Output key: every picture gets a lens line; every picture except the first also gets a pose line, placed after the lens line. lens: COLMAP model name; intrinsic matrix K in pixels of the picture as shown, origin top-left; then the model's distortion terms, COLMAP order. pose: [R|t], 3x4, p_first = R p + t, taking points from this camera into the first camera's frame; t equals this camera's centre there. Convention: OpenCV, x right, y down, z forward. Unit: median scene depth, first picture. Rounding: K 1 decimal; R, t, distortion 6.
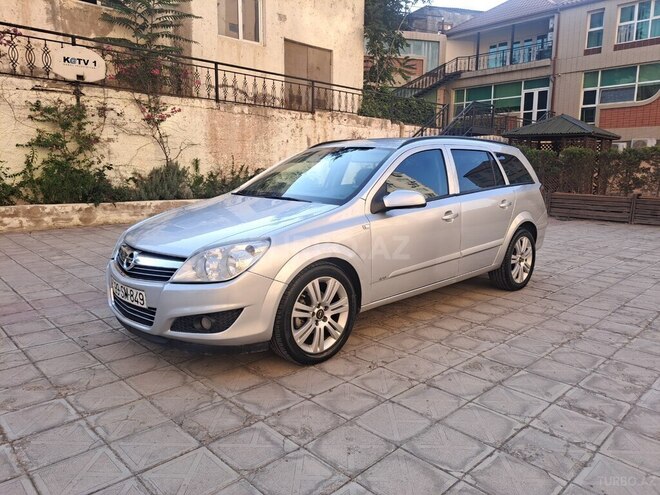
lens RADIAL K [[475.1, 0, 334.2], [0, 475.1, 238.6], [0, 0, 1]] dist [0.046636, -0.040559]
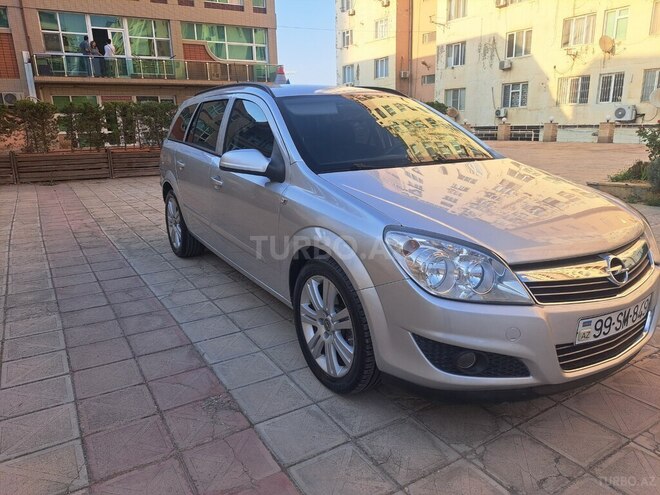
lens RADIAL K [[475.1, 0, 332.0], [0, 475.1, 246.8], [0, 0, 1]] dist [0.046636, -0.040559]
pose [[0.211425, -0.264173, 0.941016, -0.777398], [0.165701, 0.958532, 0.231861, -0.138606], [-0.963246, 0.106906, 0.246432, 0.850076]]
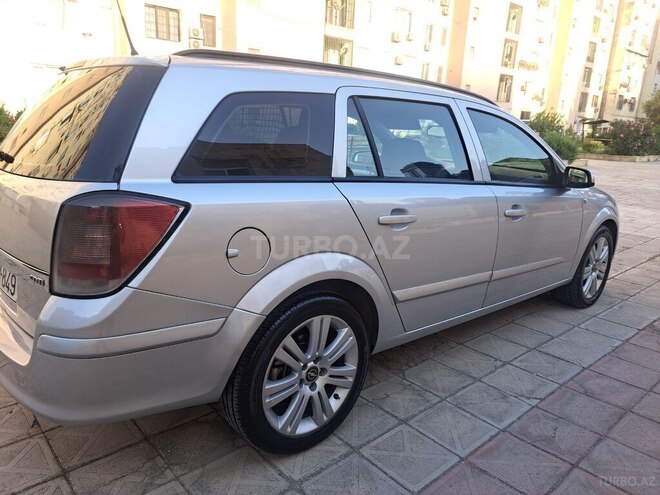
lens RADIAL K [[475.1, 0, 335.8], [0, 475.1, 249.4], [0, 0, 1]] dist [0.046636, -0.040559]
pose [[-0.997334, -0.068027, 0.026400, 0.148923], [-0.052274, 0.918492, 0.391969, -0.280376], [-0.050912, 0.389544, -0.919600, 1.811596]]
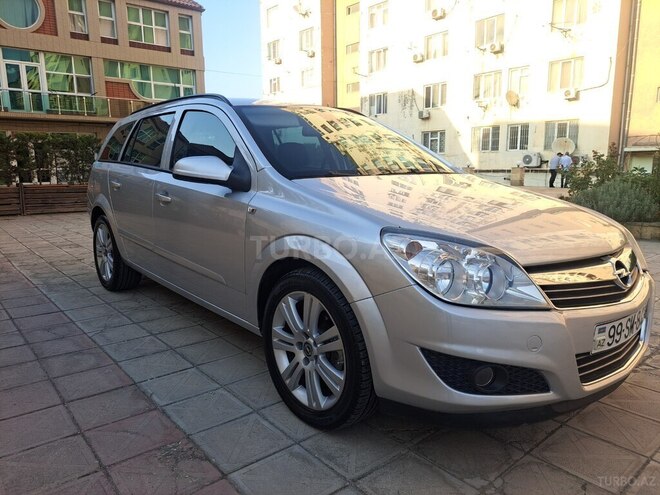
lens RADIAL K [[475.1, 0, 328.7], [0, 475.1, 245.2], [0, 0, 1]] dist [0.046636, -0.040559]
pose [[0.067741, -0.176691, 0.981933, -0.734546], [0.152675, 0.974437, 0.164809, -0.103074], [-0.985952, 0.138752, 0.092985, 0.918865]]
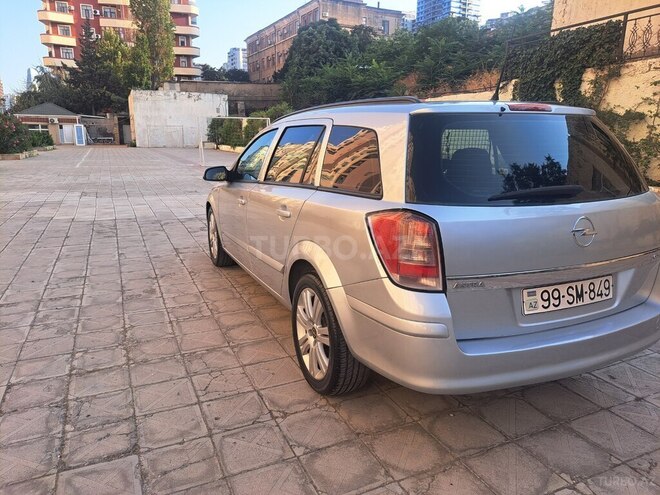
lens RADIAL K [[475.1, 0, 331.7], [0, 475.1, 248.8], [0, 0, 1]] dist [0.046636, -0.040559]
pose [[-0.339505, 0.199693, -0.919162, 0.979313], [-0.147551, 0.953799, 0.261718, -0.211149], [0.928959, 0.224478, -0.294355, 1.339186]]
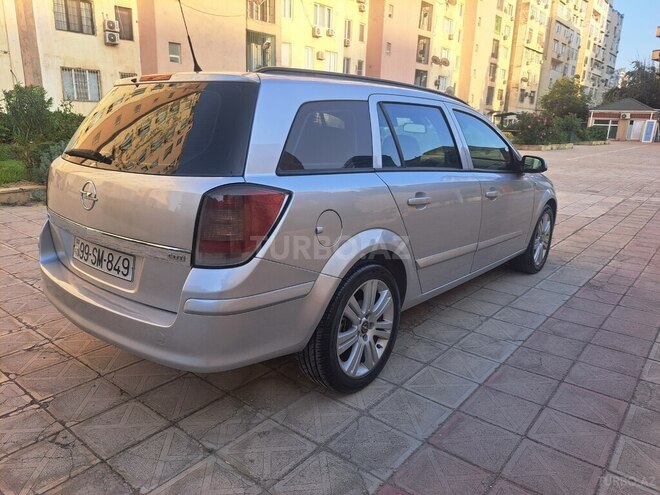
lens RADIAL K [[475.1, 0, 333.6], [0, 475.1, 247.1], [0, 0, 1]] dist [0.046636, -0.040559]
pose [[-0.992275, -0.015097, -0.123135, 0.280439], [-0.062347, 0.918802, 0.389765, -0.296722], [0.107252, 0.394431, -0.912645, 1.912460]]
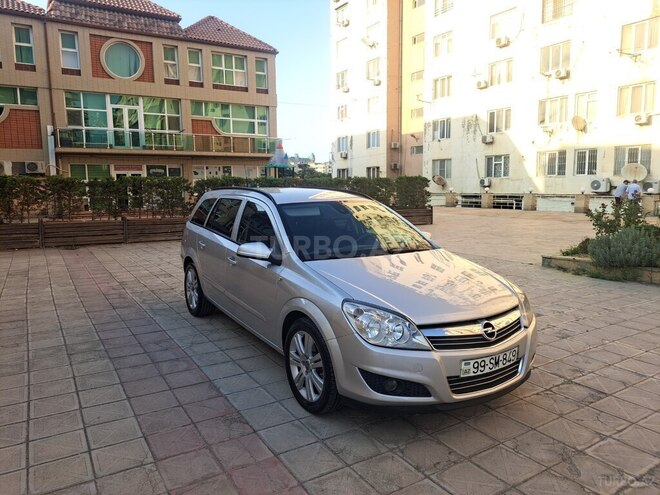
lens RADIAL K [[475.1, 0, 323.2], [0, 475.1, 238.6], [0, 0, 1]] dist [0.046636, -0.040559]
pose [[0.220570, -0.126436, 0.967141, -1.029964], [0.153066, 0.983764, 0.093701, -0.207974], [-0.963286, 0.127369, 0.236342, 0.757602]]
